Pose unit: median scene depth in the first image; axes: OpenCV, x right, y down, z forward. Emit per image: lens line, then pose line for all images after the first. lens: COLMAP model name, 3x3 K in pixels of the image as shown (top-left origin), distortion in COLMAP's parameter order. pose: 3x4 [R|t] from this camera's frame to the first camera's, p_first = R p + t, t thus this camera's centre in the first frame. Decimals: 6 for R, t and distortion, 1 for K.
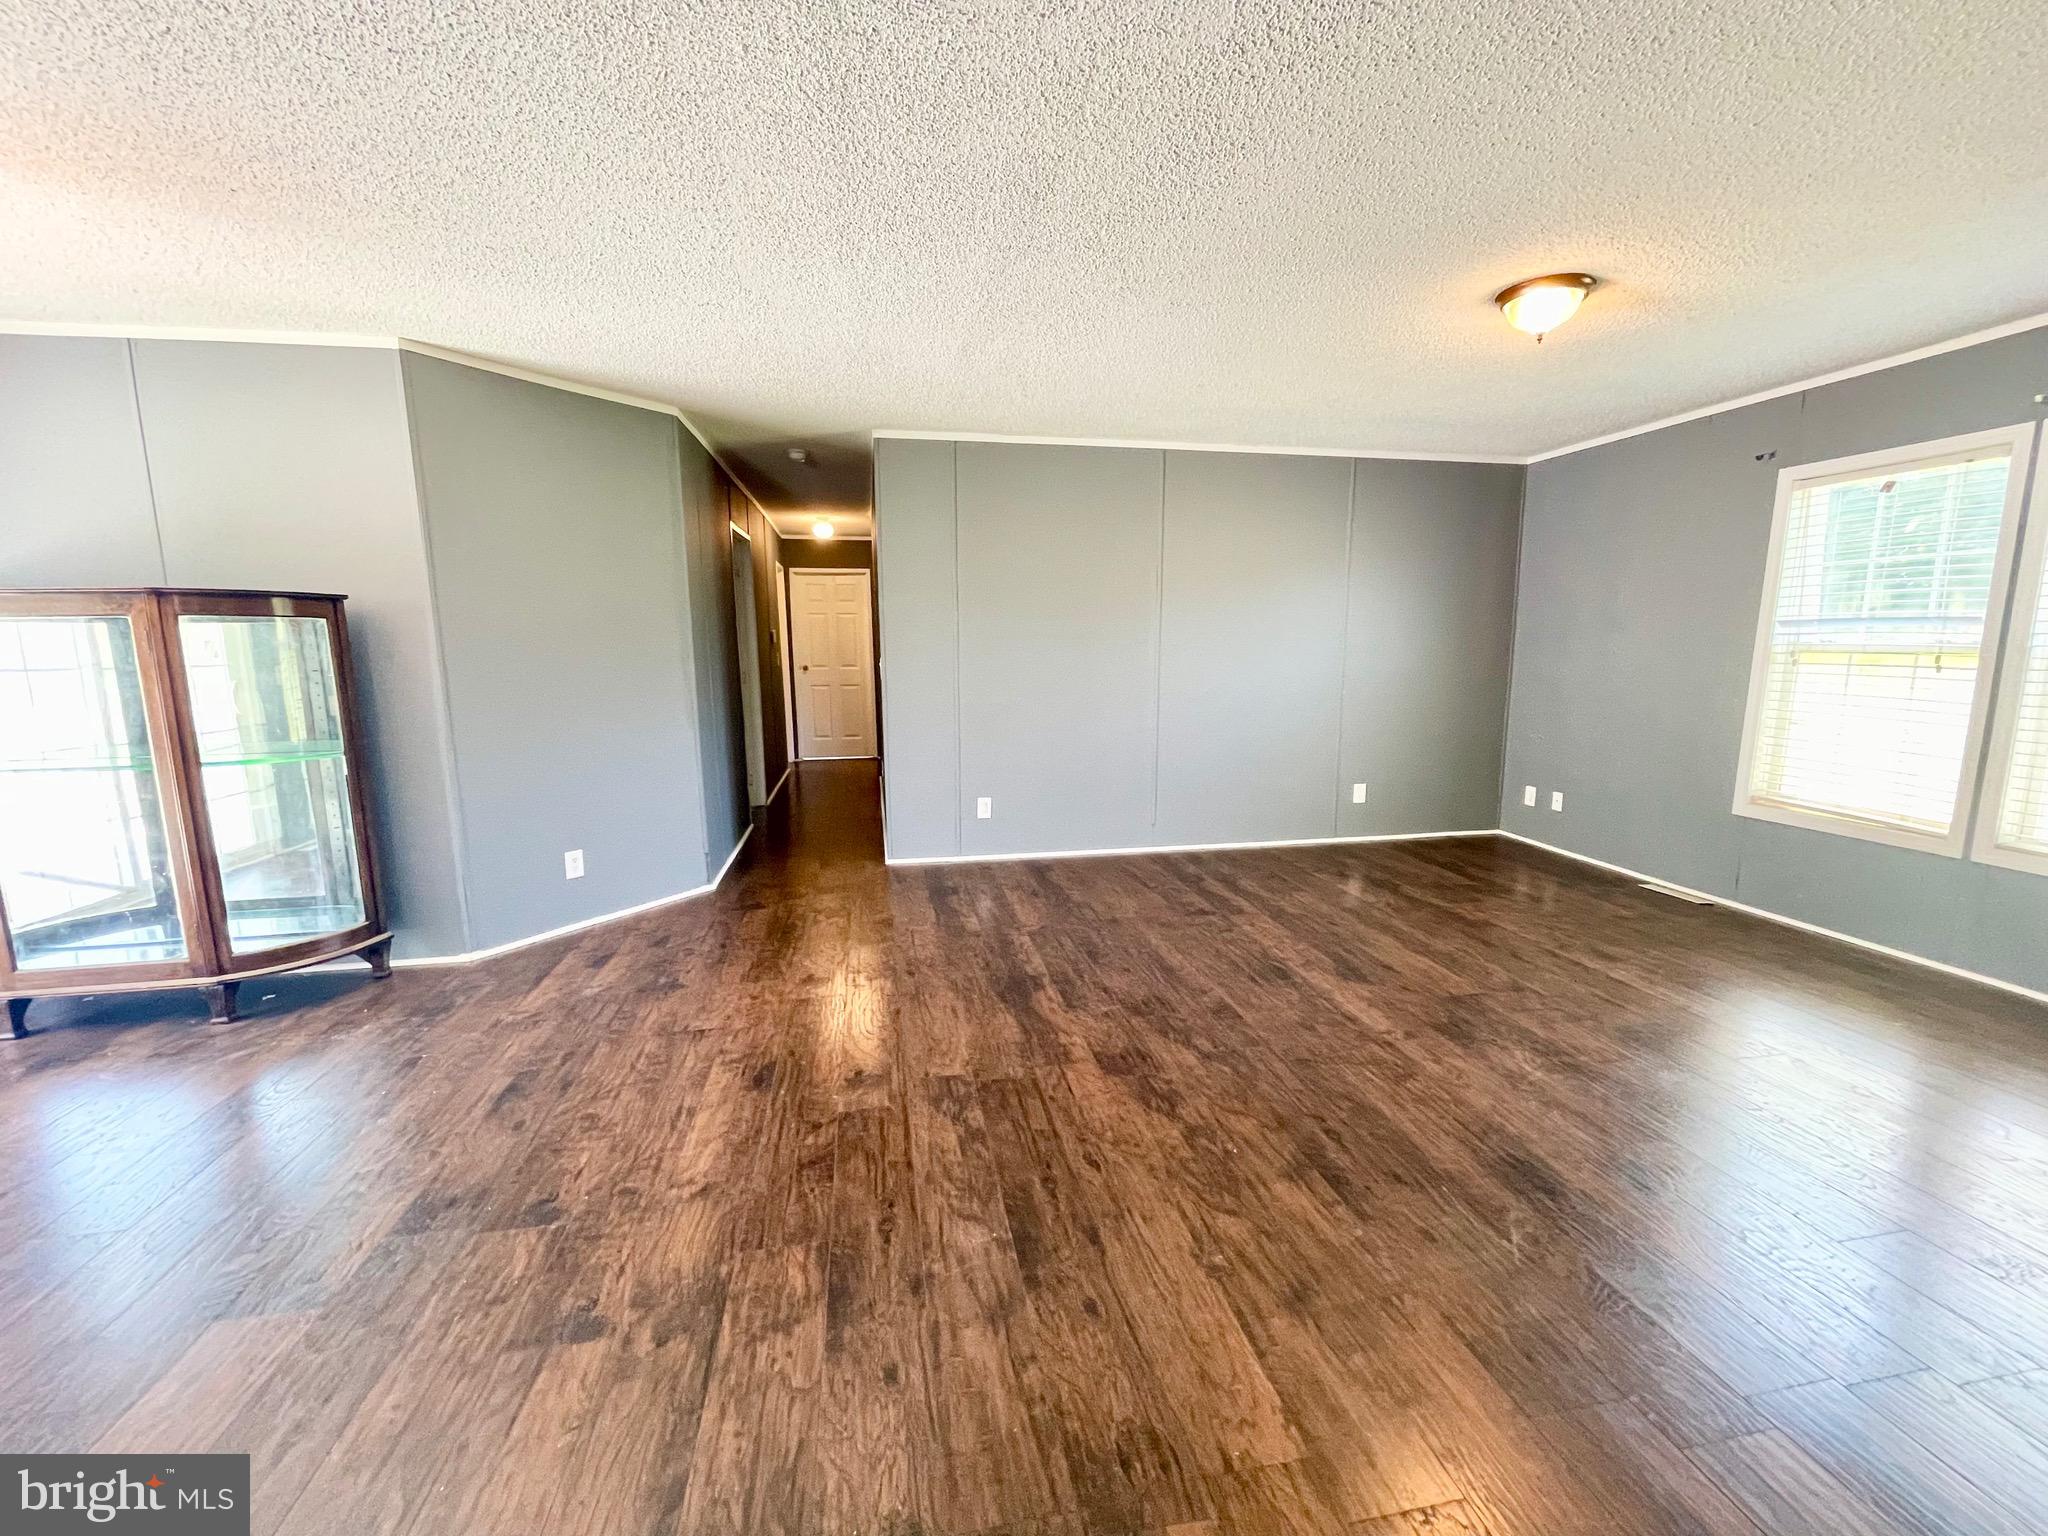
lens RADIAL K [[828.8, 0, 1028.4], [0, 828.8, 766.9], [0, 0, 1]] dist [-0.004452, 0.001861]
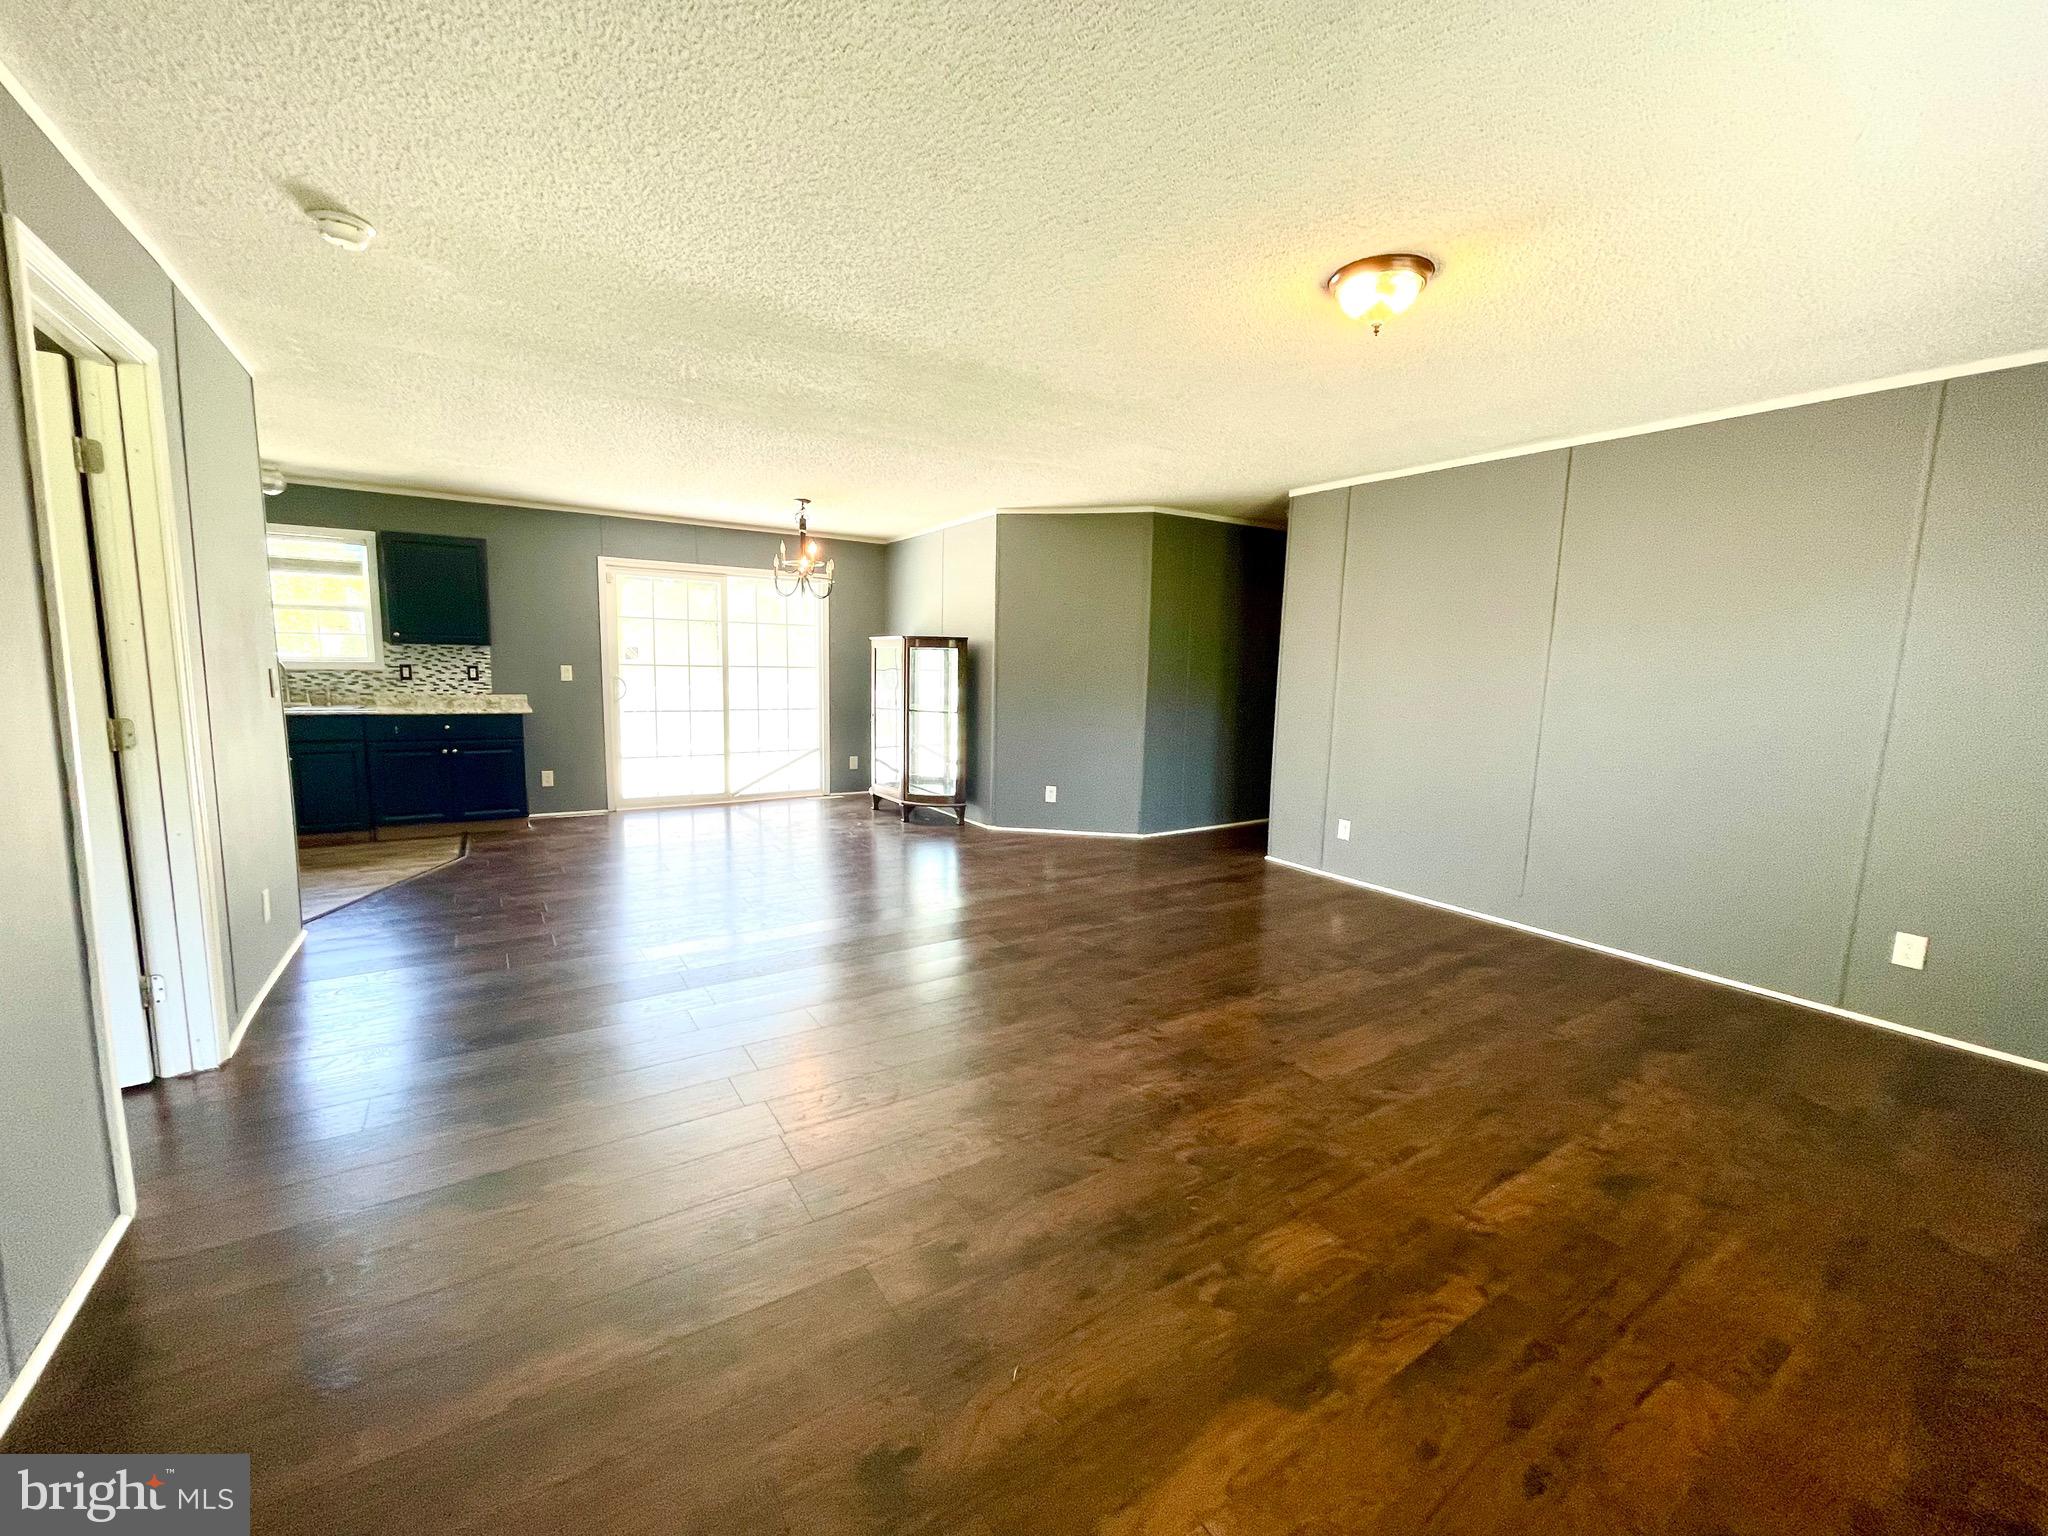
lens RADIAL K [[828.8, 0, 1030.4], [0, 828.8, 768.0], [0, 0, 1]] dist [-0.004452, 0.001861]
pose [[0.390299, 0.133609, -0.910942, 1.088941], [-0.163874, 0.983697, 0.074067, -0.058951], [0.905987, 0.120371, 0.405831, 0.306594]]
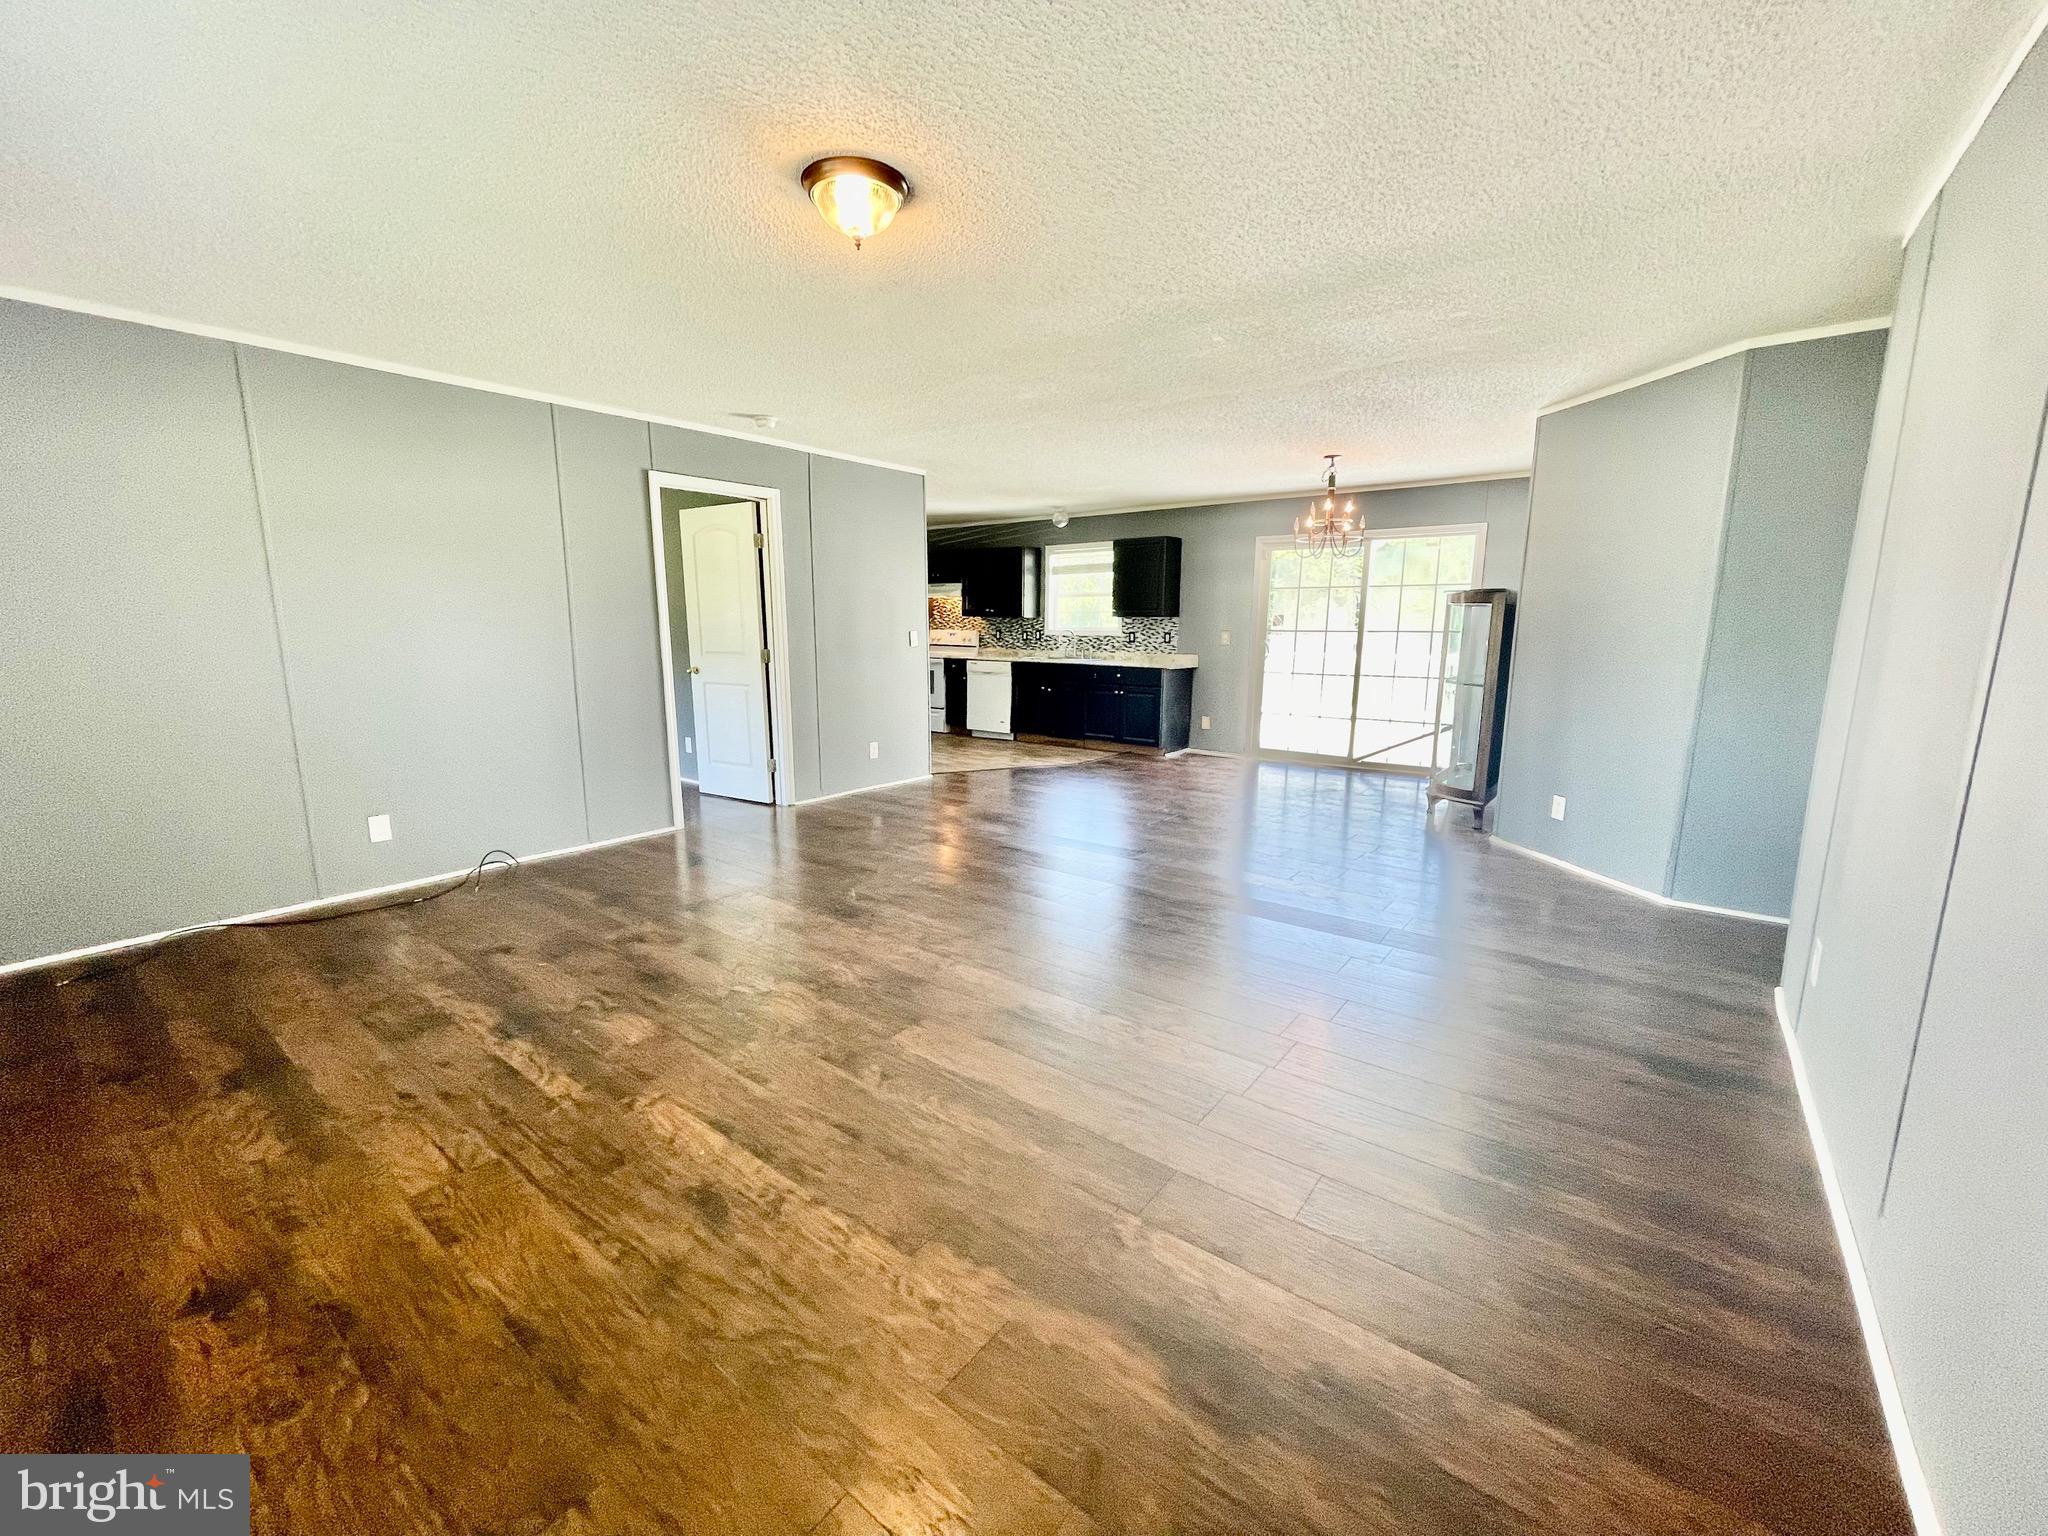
lens RADIAL K [[828.8, 0, 1014.8], [0, 828.8, 772.9], [0, 0, 1]] dist [-0.004452, 0.001861]
pose [[-0.750762, 0.124603, -0.648714, 0.893189], [-0.095311, 0.951339, 0.293035, -0.228400], [0.653660, 0.281829, -0.702354, 1.481826]]
